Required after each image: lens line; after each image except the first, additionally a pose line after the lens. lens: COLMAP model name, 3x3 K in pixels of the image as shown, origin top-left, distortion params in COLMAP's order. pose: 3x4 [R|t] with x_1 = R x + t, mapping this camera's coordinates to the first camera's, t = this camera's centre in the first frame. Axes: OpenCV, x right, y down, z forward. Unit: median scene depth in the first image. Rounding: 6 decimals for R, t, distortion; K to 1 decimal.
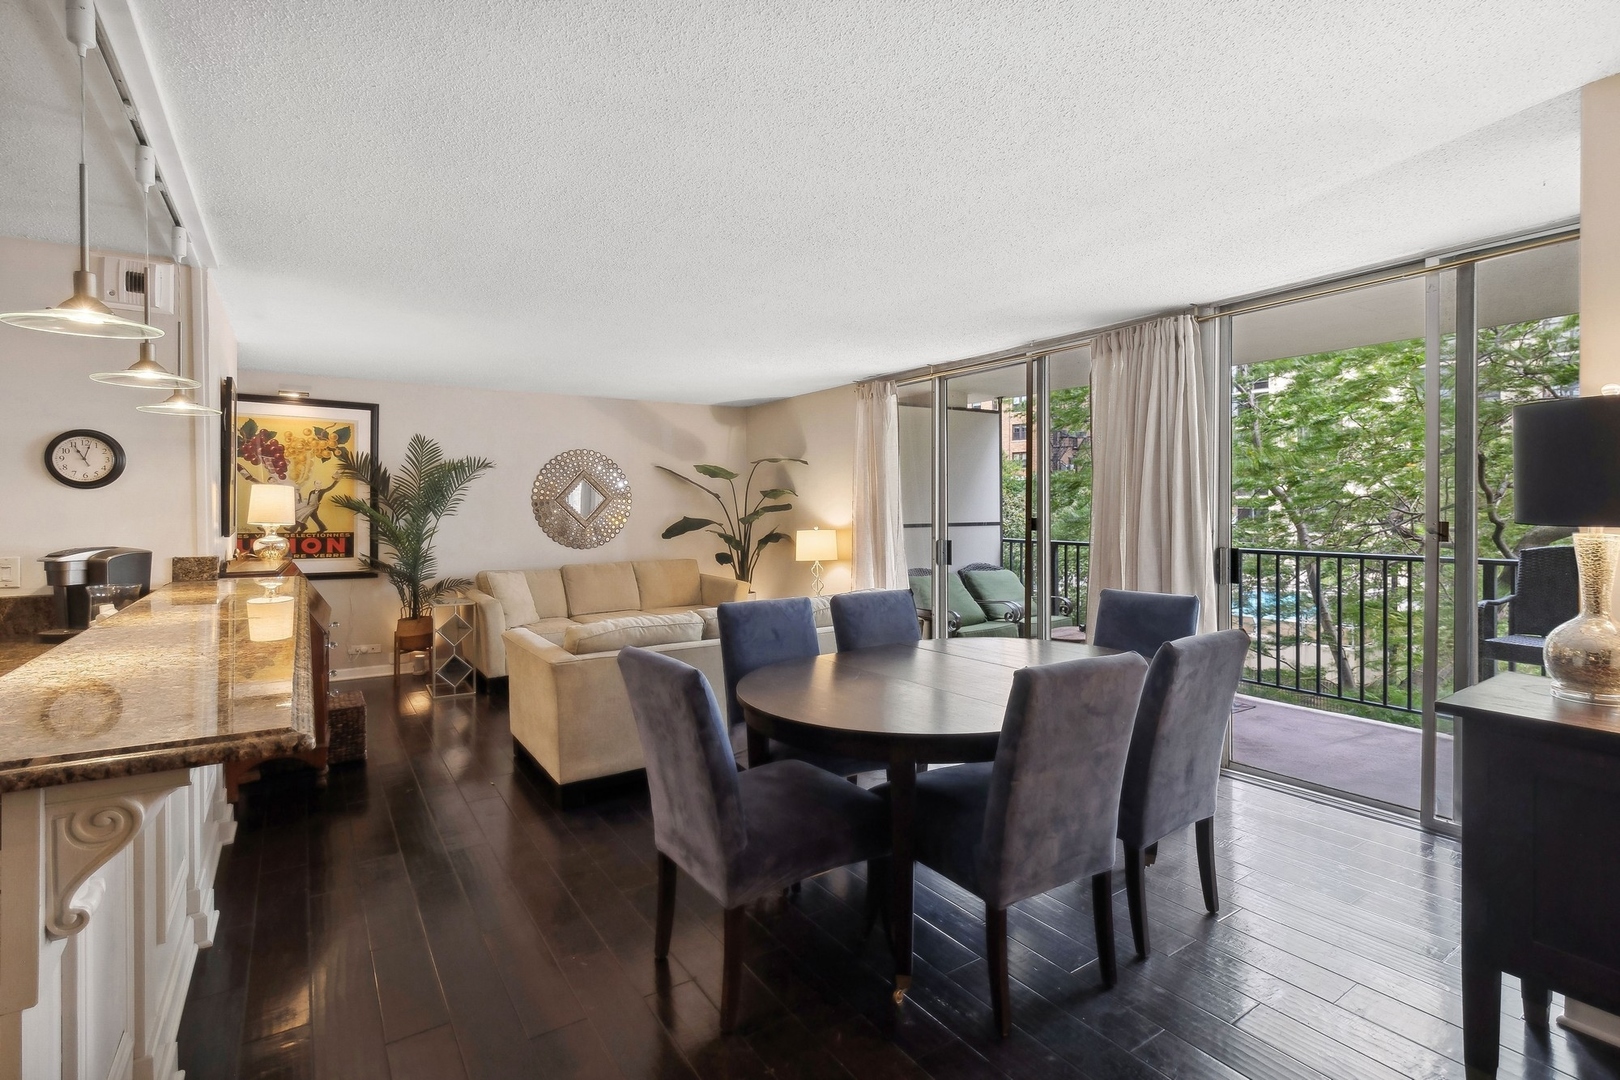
lens RADIAL K [[768.5, 0, 817.9], [0, 768.5, 513.3], [0, 0, 1]] dist [0.000585, 0.001390]
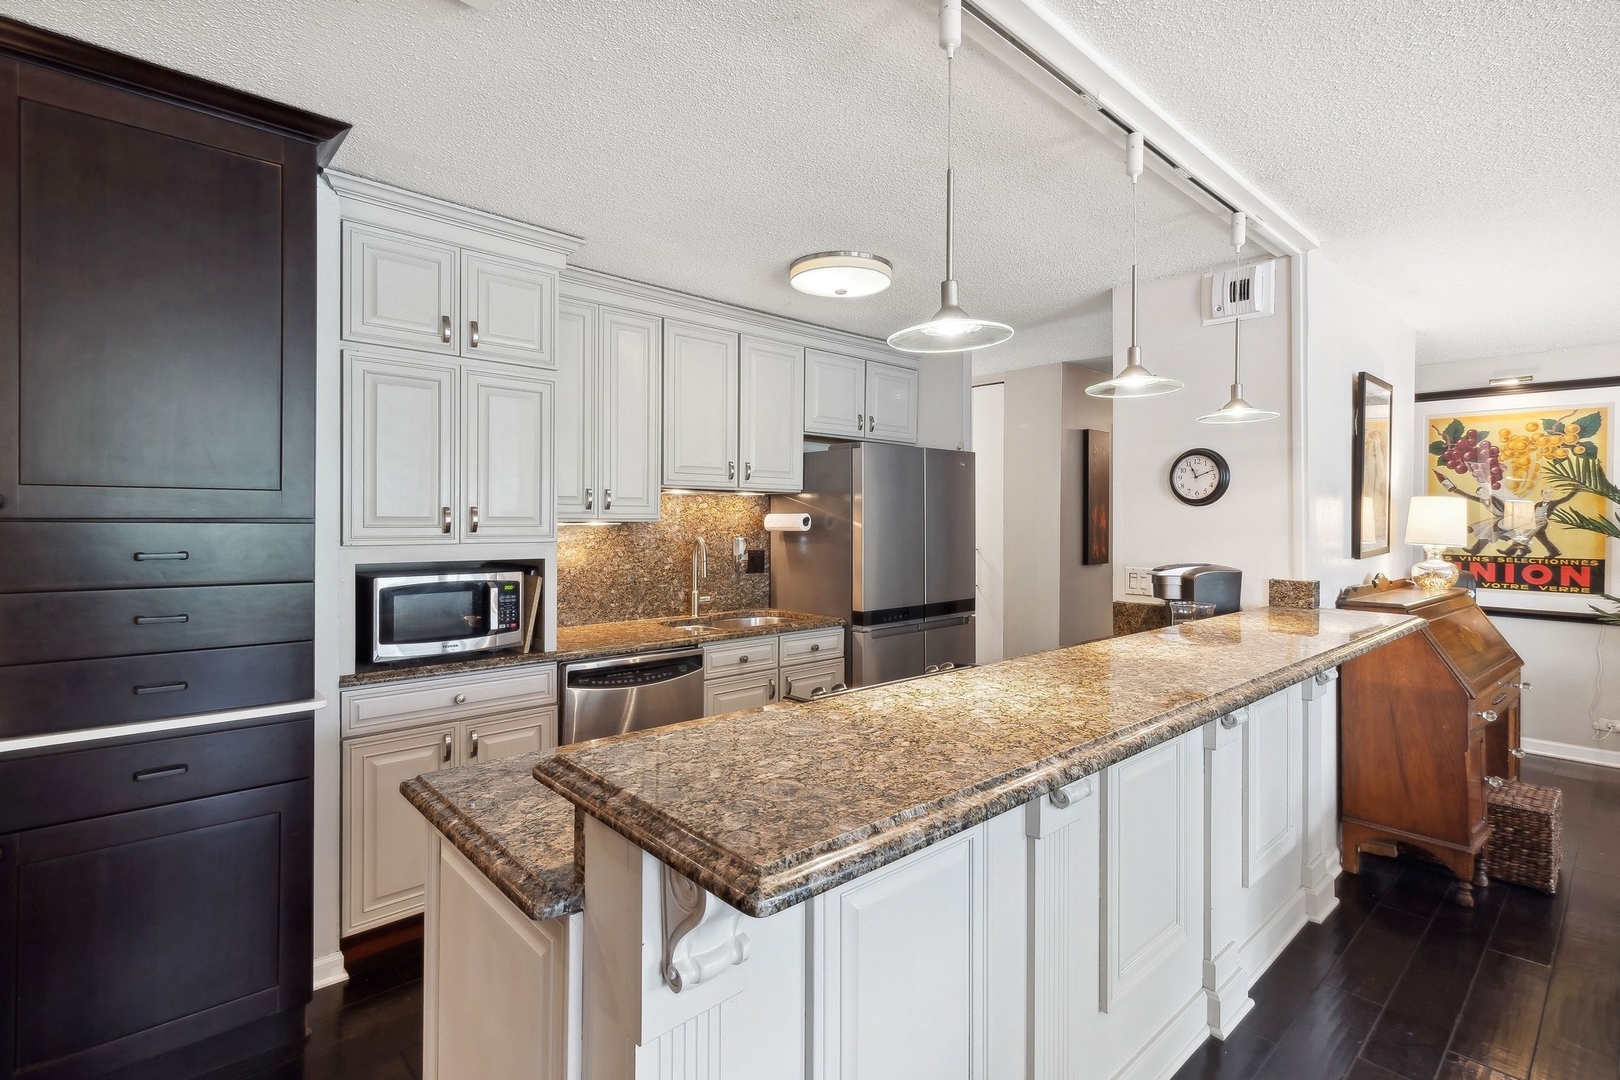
lens RADIAL K [[768.5, 0, 808.0], [0, 768.5, 522.6], [0, 0, 1]] dist [0.000585, 0.001390]
pose [[0.146493, 0.004196, -0.989203, -0.006044], [-0.011910, 0.999926, 0.002477, -0.003020], [0.989140, 0.011419, 0.146532, 0.169607]]
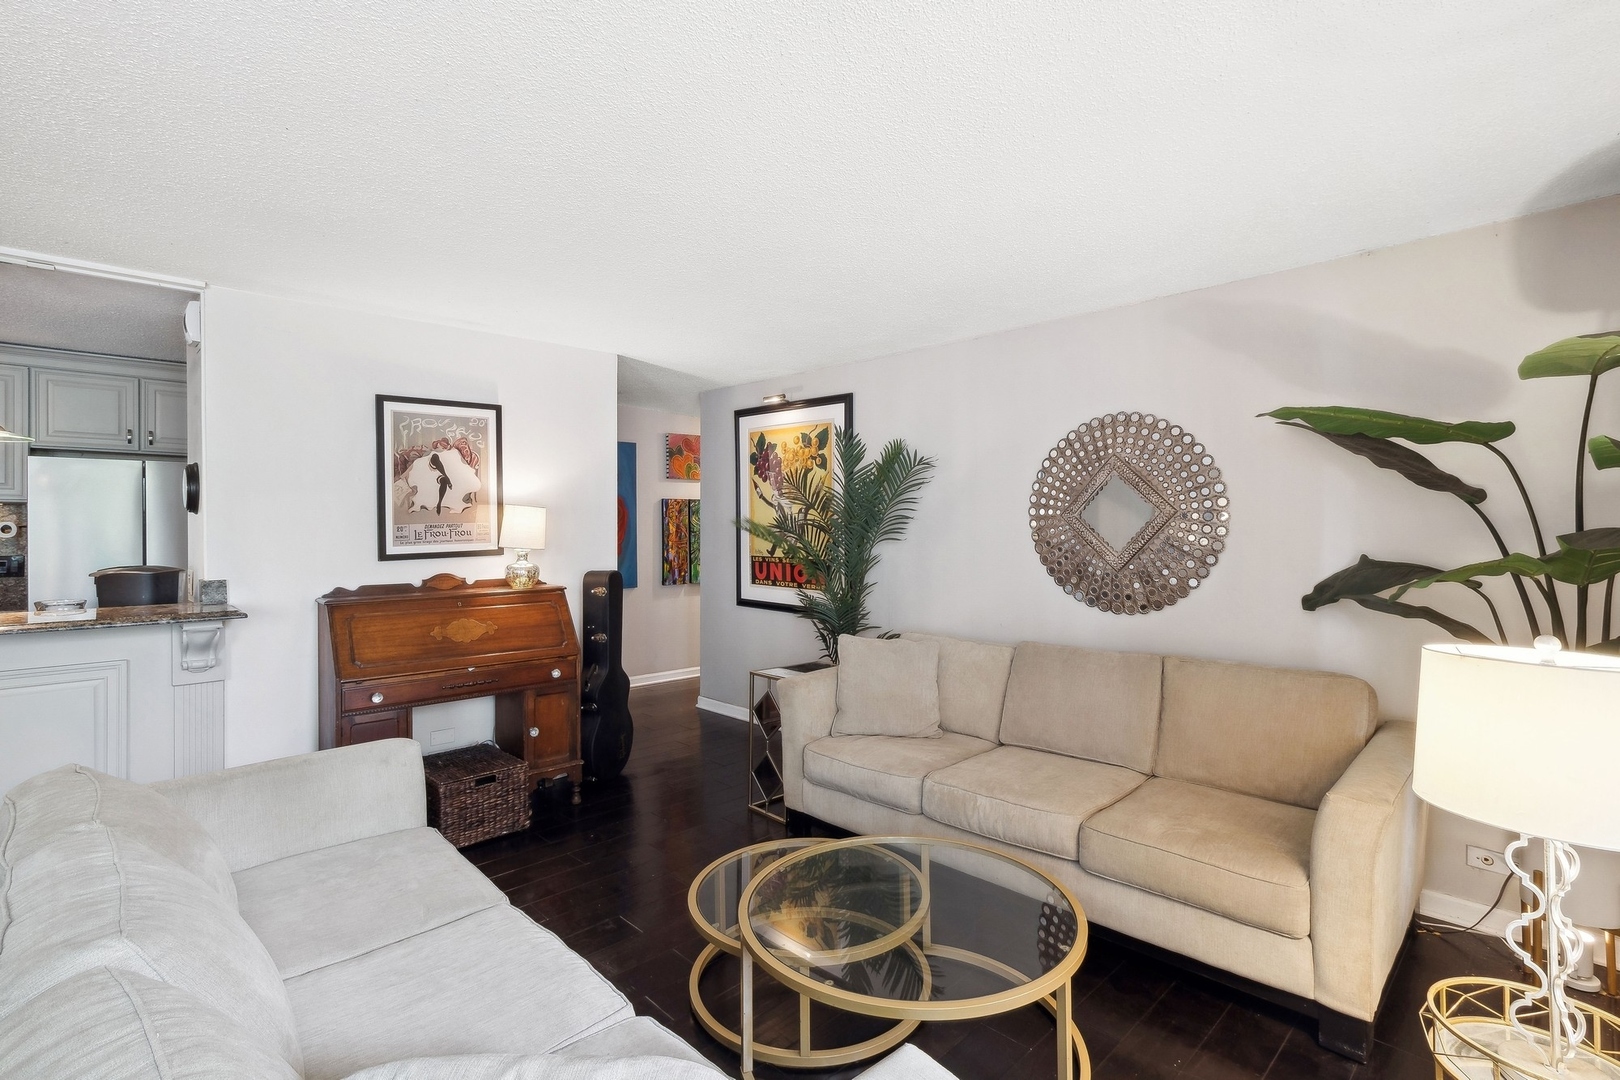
lens RADIAL K [[768.5, 0, 806.6], [0, 768.5, 528.8], [0, 0, 1]] dist [0.000585, 0.001390]
pose [[0.183596, 0.003970, -0.982994, 0.178246], [-0.006690, 0.999974, 0.002789, -0.009768], [0.982979, 0.006064, 0.183618, 0.858717]]
